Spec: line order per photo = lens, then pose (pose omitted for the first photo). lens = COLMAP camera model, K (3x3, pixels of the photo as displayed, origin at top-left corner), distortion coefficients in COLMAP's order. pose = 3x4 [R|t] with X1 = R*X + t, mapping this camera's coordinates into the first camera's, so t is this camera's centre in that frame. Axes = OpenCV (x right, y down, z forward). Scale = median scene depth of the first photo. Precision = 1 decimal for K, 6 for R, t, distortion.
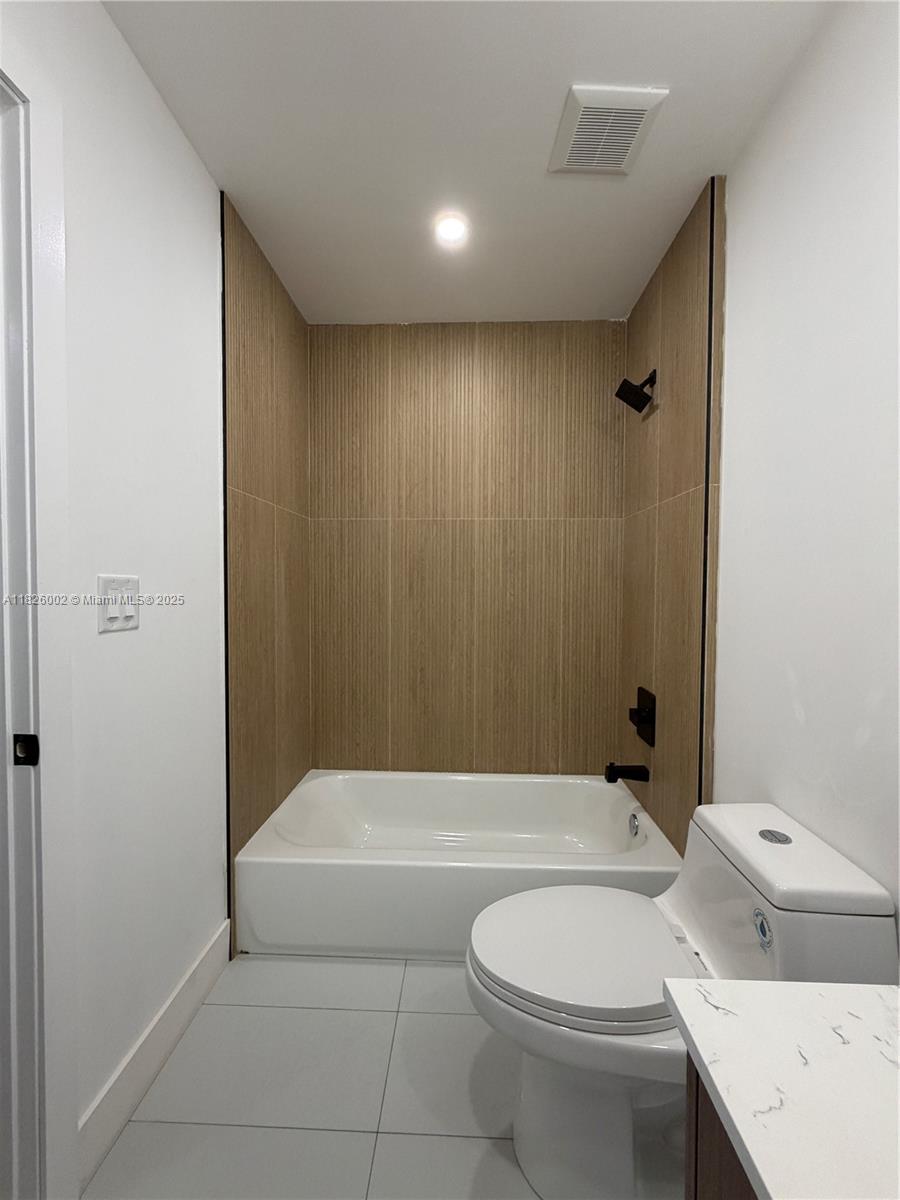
lens RADIAL K [[479.2, 0, 451.1], [0, 479.2, 596.4], [0, 0, 1]] dist [-0.001335, 0.000707]
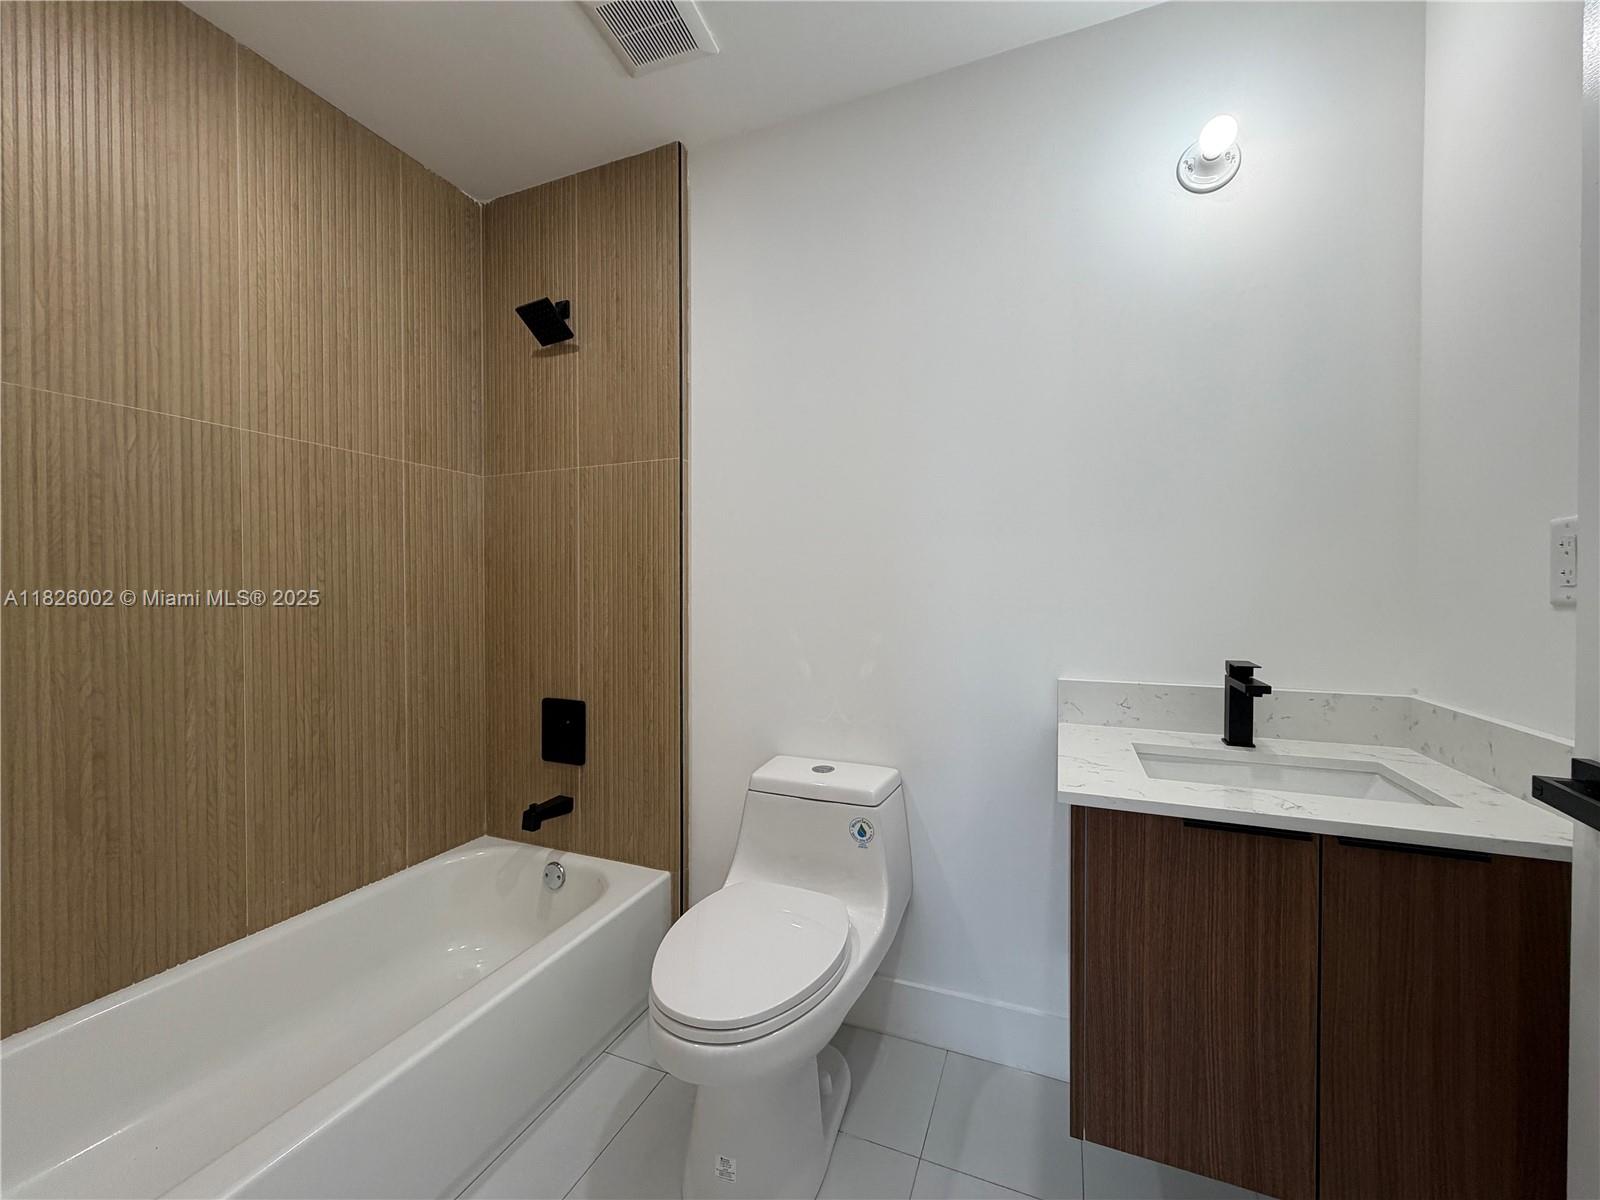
lens RADIAL K [[639.0, 0, 799.4], [0, 639.0, 595.8], [0, 0, 1]] dist [-0.001335, 0.000707]
pose [[0.349007, -0.013867, 0.937017, -0.376258], [0.027787, 0.999604, 0.004443, 0.026633], [-0.936708, 0.024486, 0.349254, 0.219549]]
